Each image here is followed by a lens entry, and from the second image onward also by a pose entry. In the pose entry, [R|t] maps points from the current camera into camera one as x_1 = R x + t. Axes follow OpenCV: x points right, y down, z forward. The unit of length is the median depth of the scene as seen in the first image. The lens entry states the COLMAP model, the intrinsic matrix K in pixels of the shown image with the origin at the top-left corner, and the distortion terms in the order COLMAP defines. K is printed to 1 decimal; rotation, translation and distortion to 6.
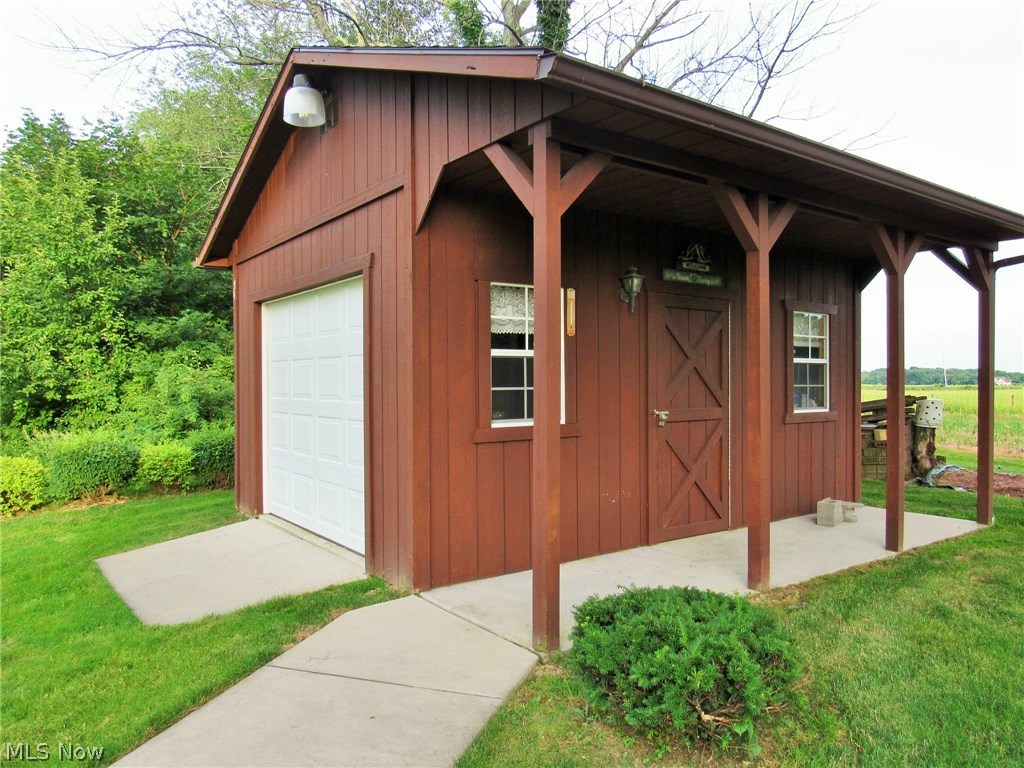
lens RADIAL K [[723.5, 0, 511.3], [0, 723.5, 385.3], [0, 0, 1]] dist [-0.031795, 0.001092]
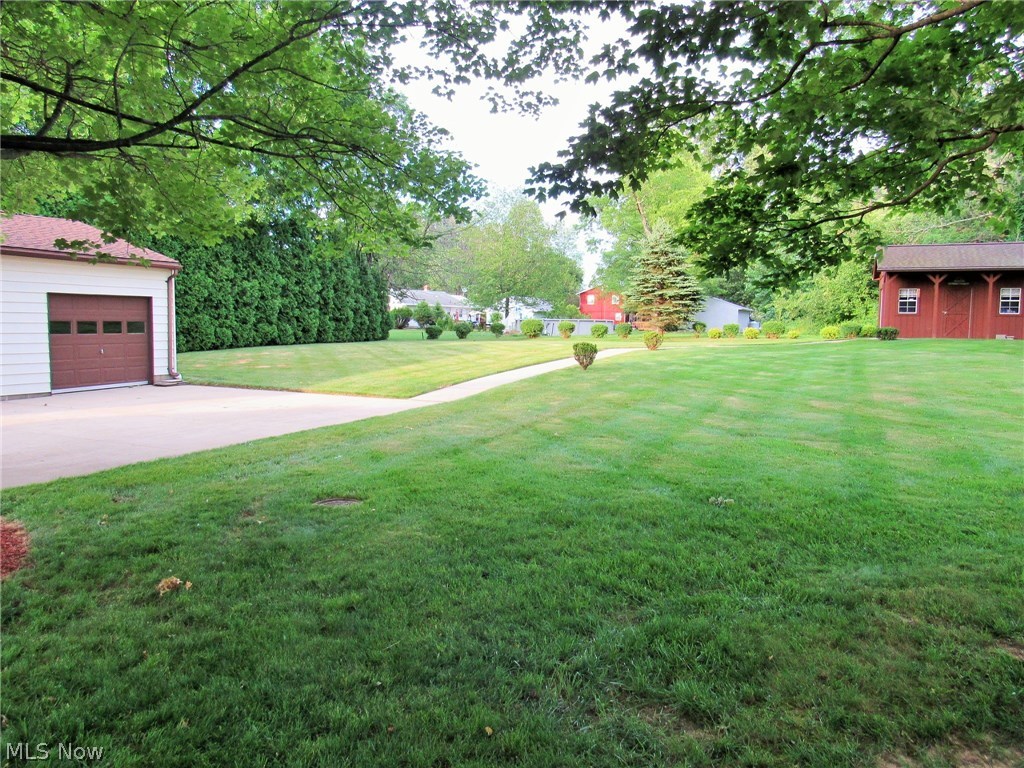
lens RADIAL K [[723.5, 0, 511.8], [0, 723.5, 383.0], [0, 0, 1]] dist [-0.031795, 0.001092]
pose [[0.497367, 0.080809, -0.863768, 1.638943], [-0.016881, 0.996365, 0.083494, 0.090881], [0.867376, -0.026946, 0.496924, -2.212118]]
